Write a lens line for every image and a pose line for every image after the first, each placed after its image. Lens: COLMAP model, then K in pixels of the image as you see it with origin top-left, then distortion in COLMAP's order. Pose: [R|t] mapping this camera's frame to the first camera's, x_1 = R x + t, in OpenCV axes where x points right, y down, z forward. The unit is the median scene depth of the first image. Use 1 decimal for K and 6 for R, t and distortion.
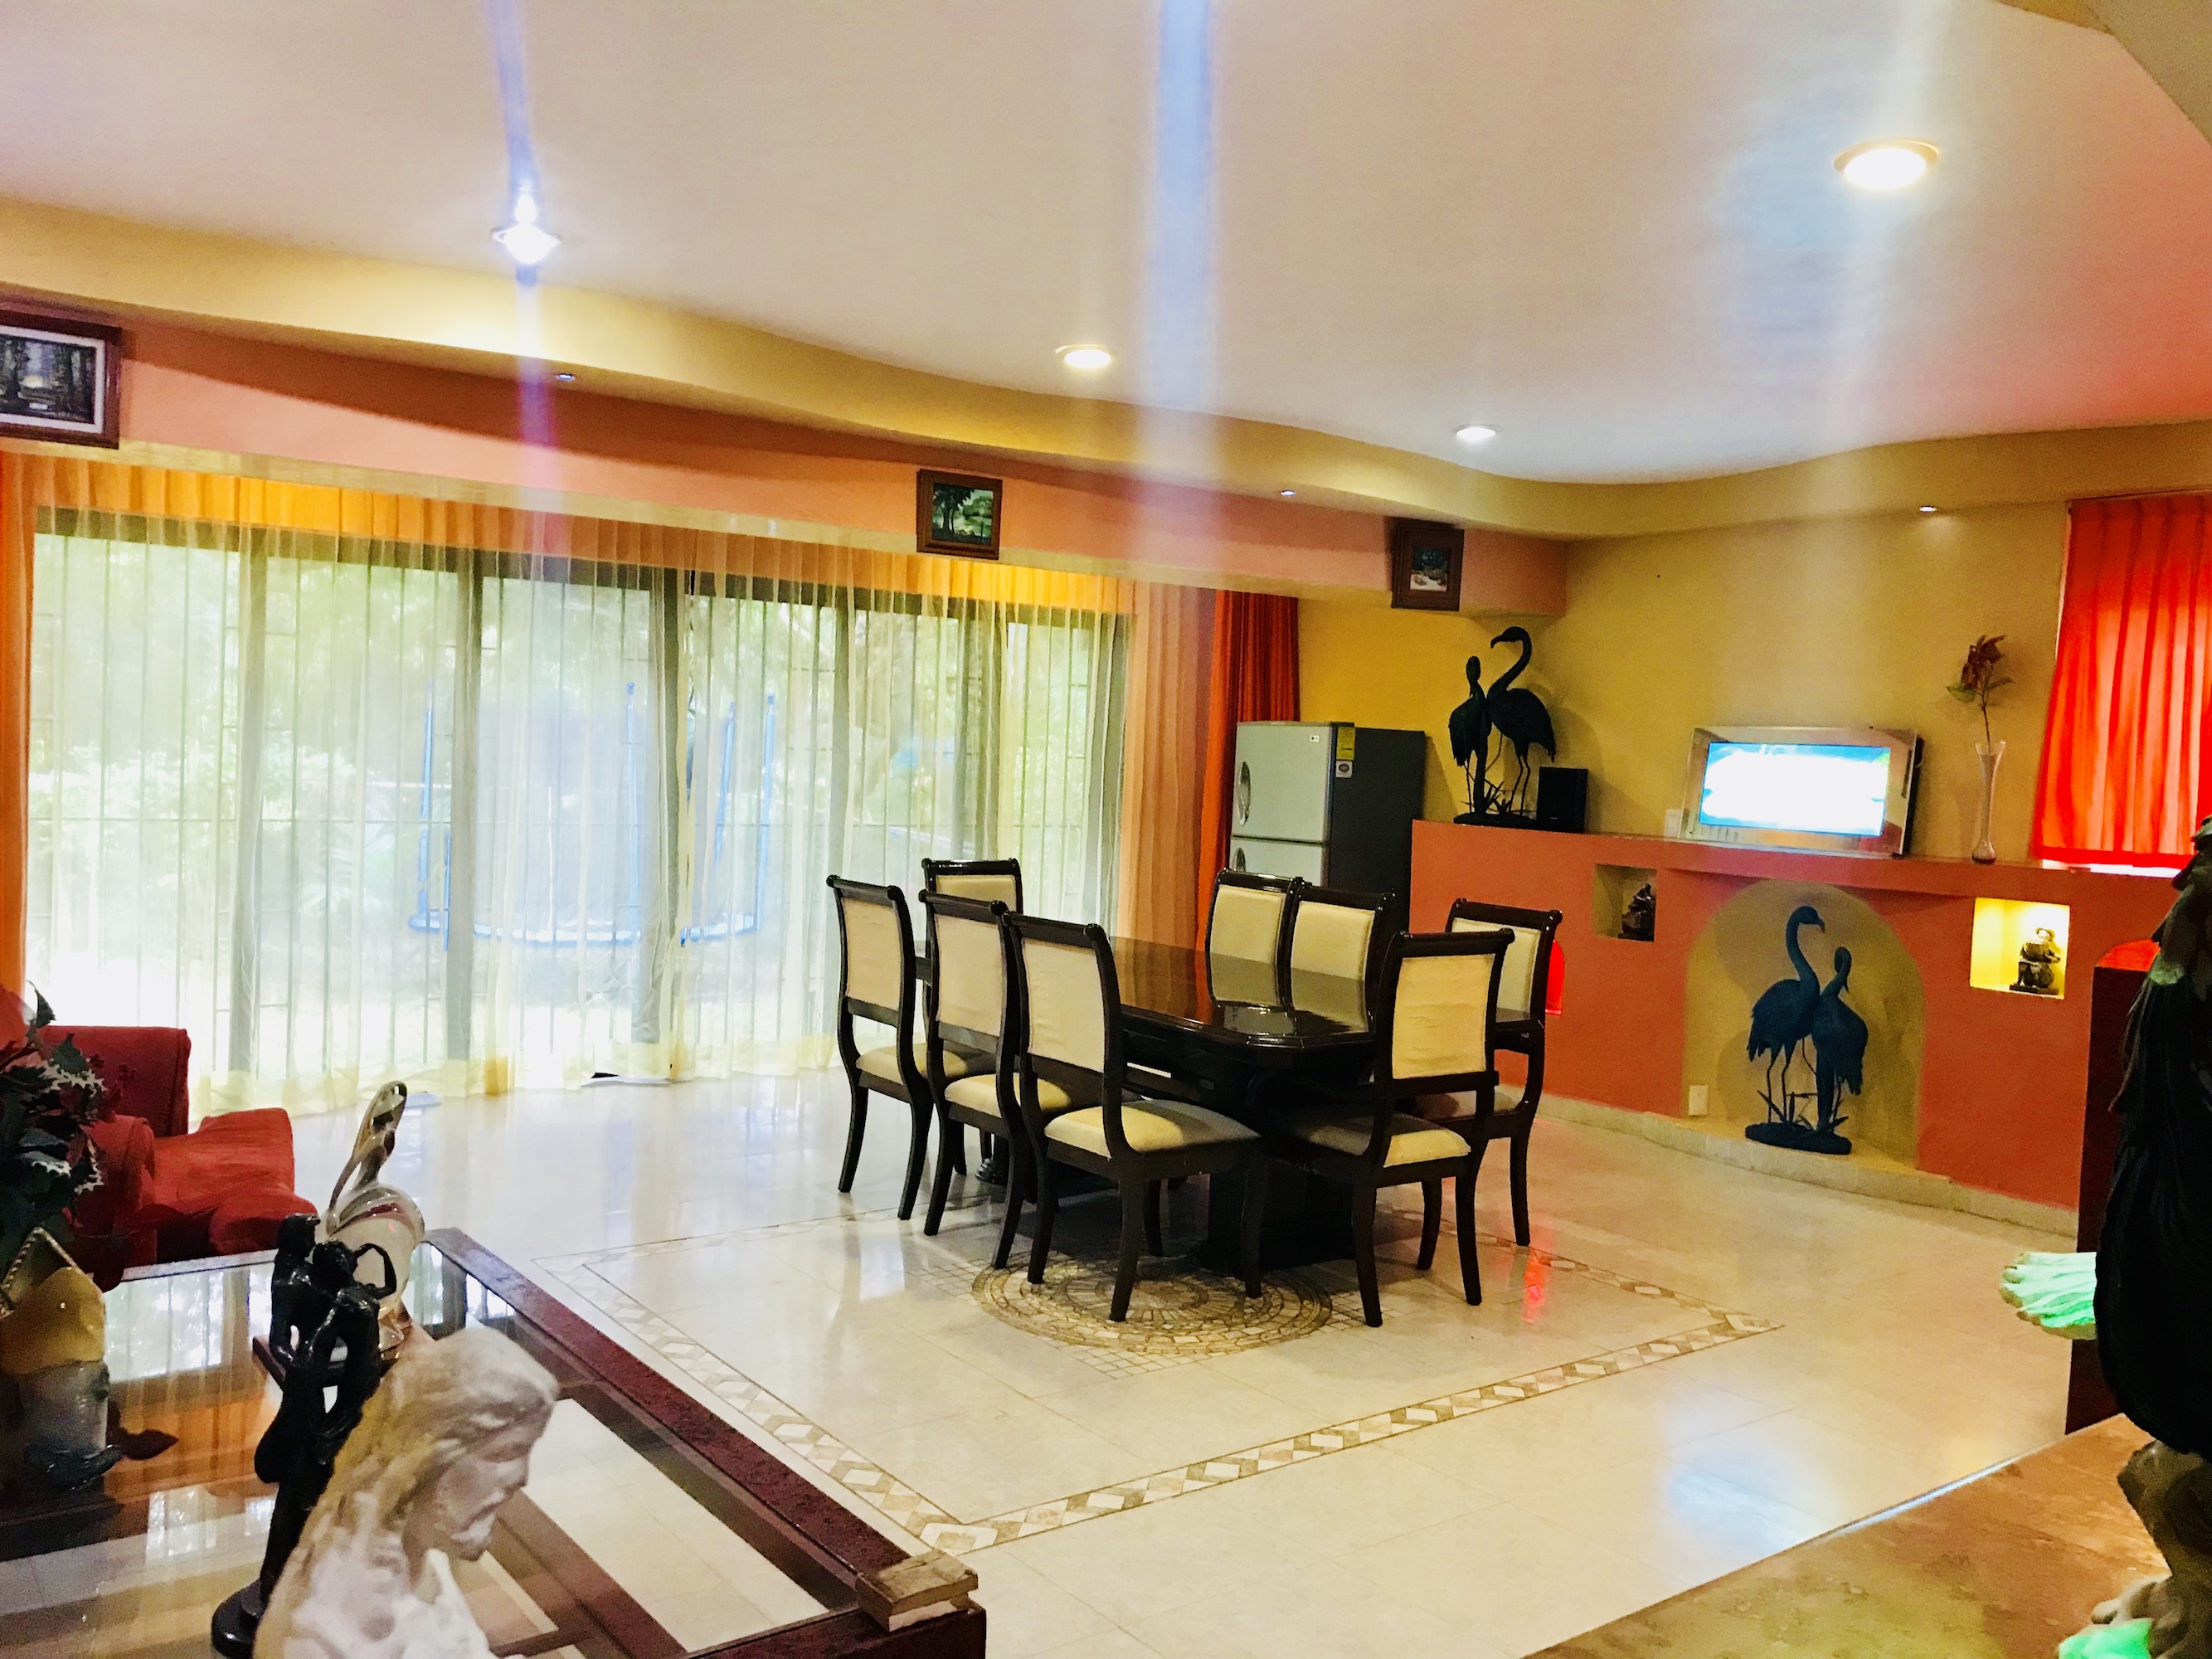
lens RADIAL K [[1806.2, 0, 1096.8], [0, 1806.2, 826.0], [0, 0, 1]] dist [0.014006, -0.019767]
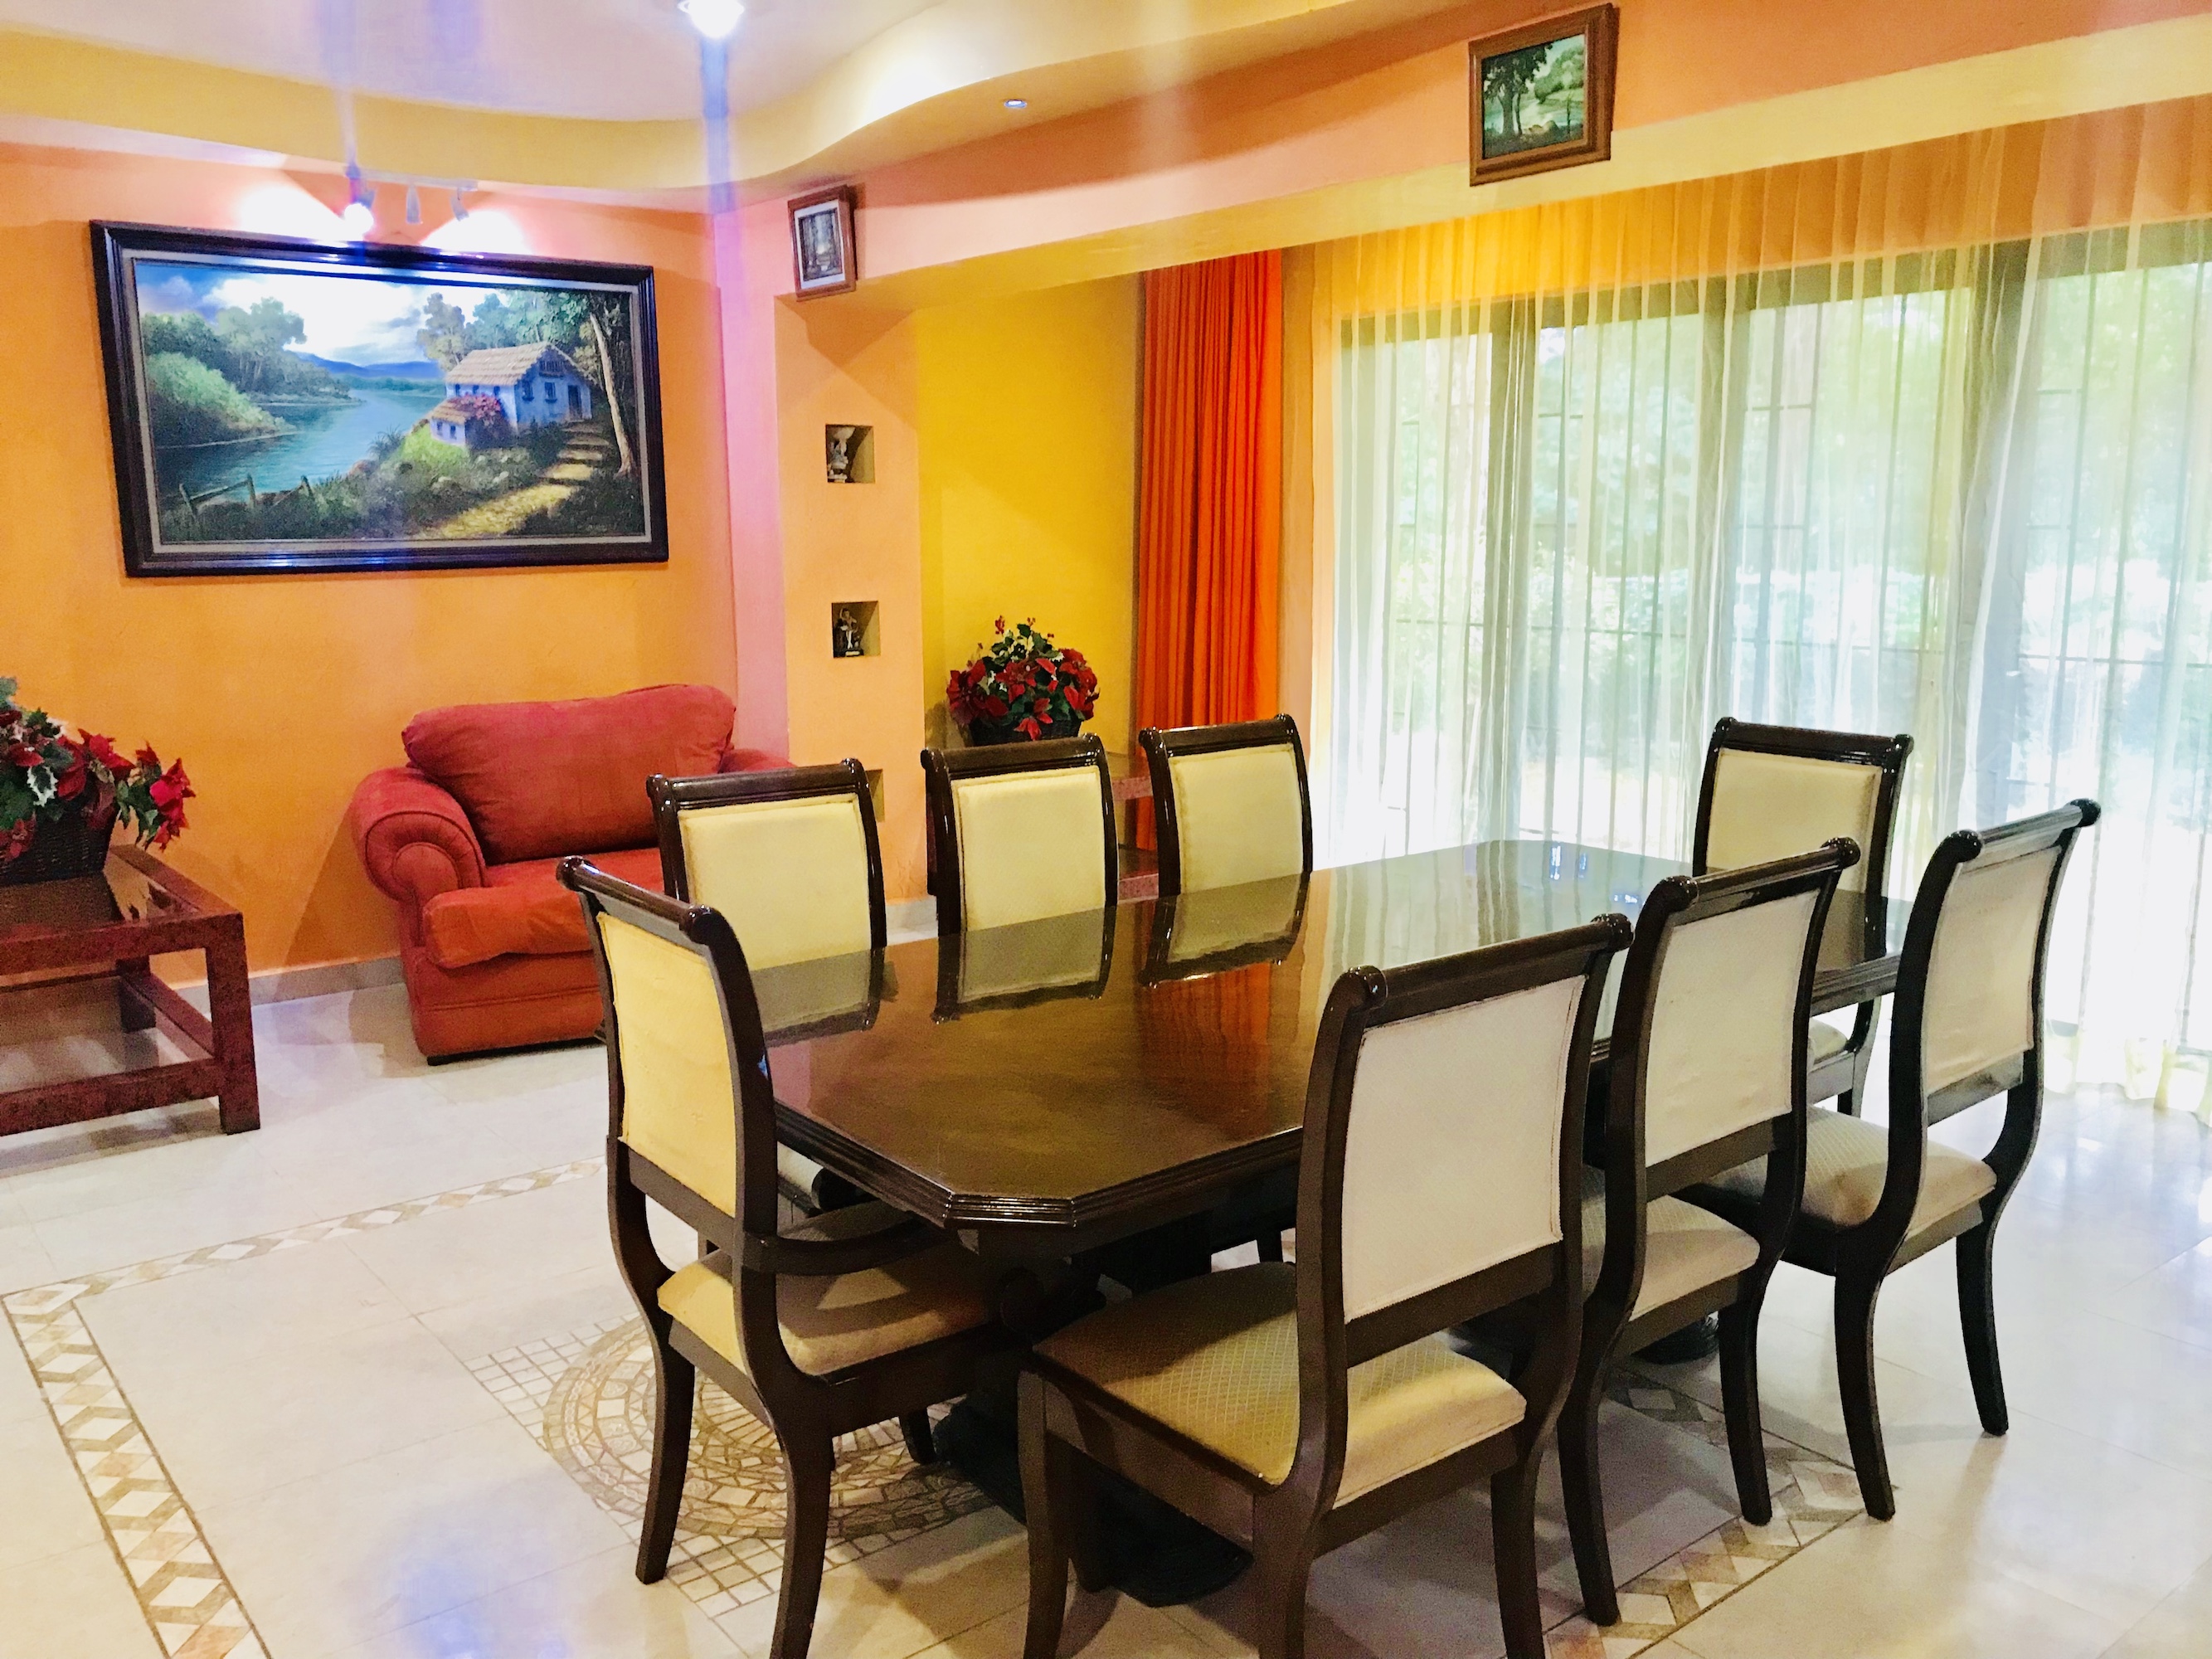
lens RADIAL K [[1806.2, 0, 1107.1], [0, 1806.2, 820.3], [0, 0, 1]] dist [0.014006, -0.019767]
pose [[0.038949, 0.123283, -0.991607, 0.486478], [-0.039188, 0.991785, 0.121766, -0.011627], [0.998472, 0.034116, 0.043460, 0.812255]]
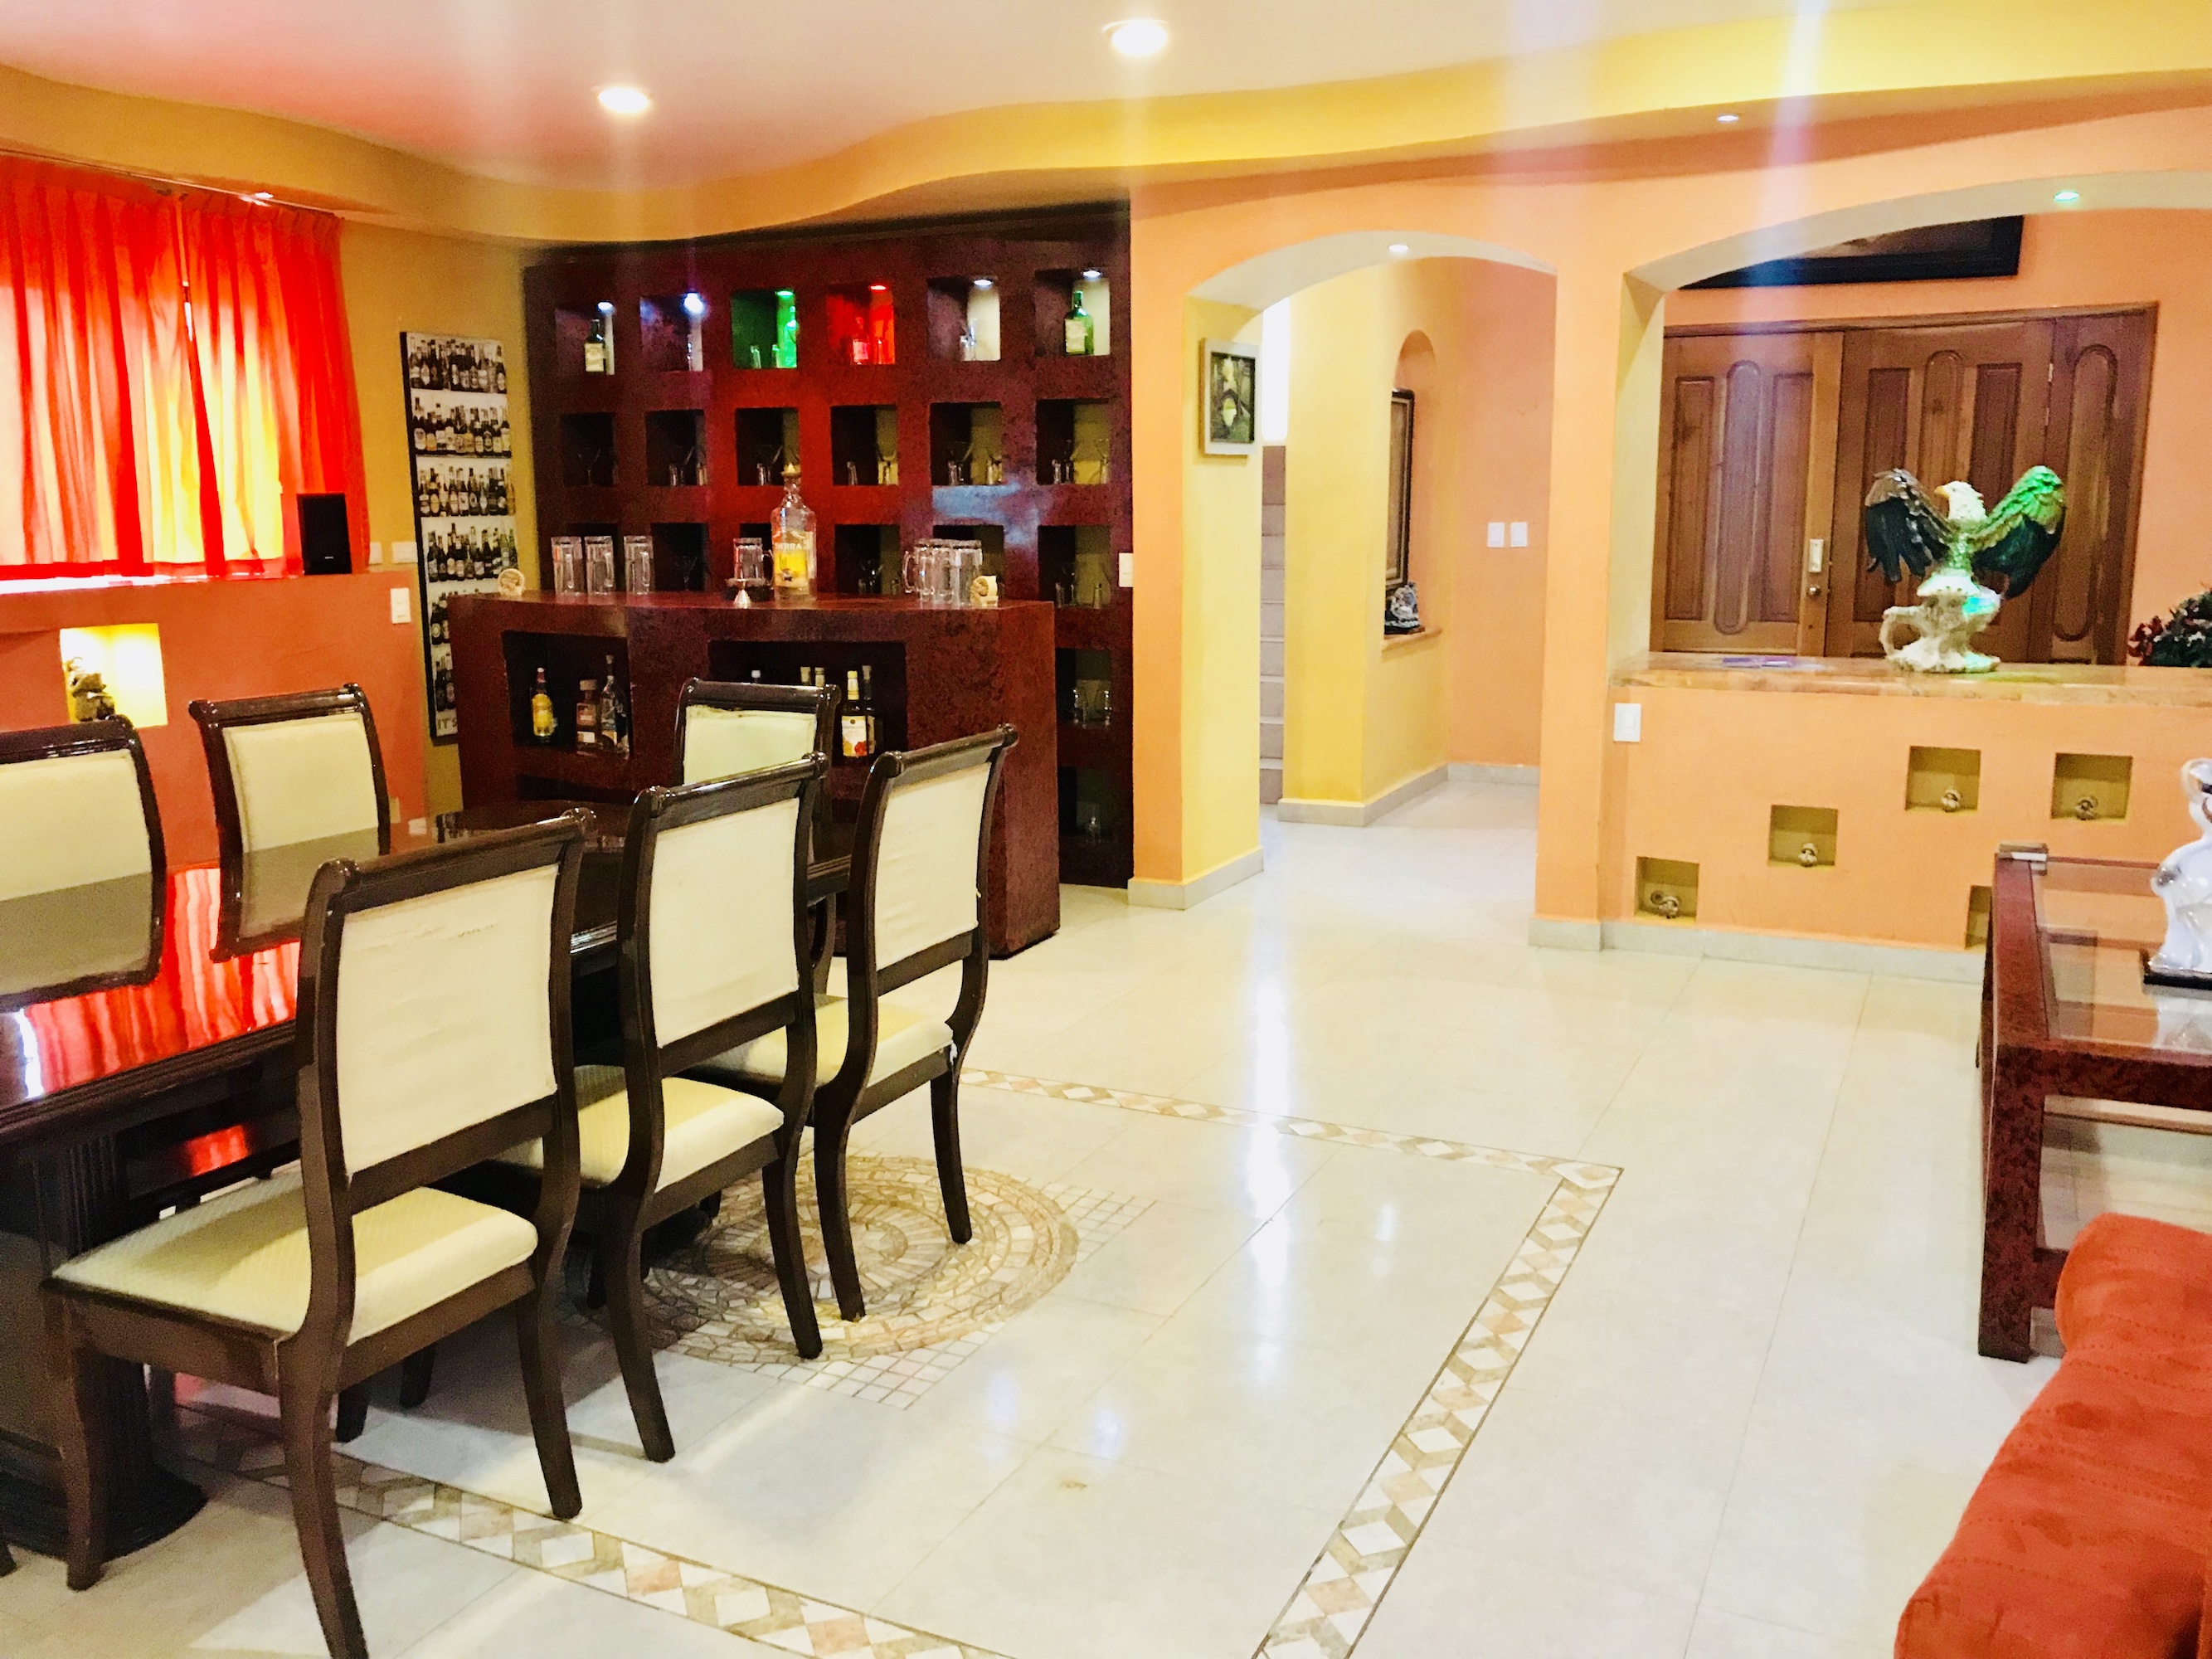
lens RADIAL K [[1806.2, 0, 1090.7], [0, 1806.2, 820.3], [0, 0, 1]] dist [0.014006, -0.019767]
pose [[-0.451518, -0.190426, 0.871705, -0.467673], [0.034797, 0.972459, 0.230460, -0.051783], [-0.891583, 0.134390, -0.432456, 0.916841]]
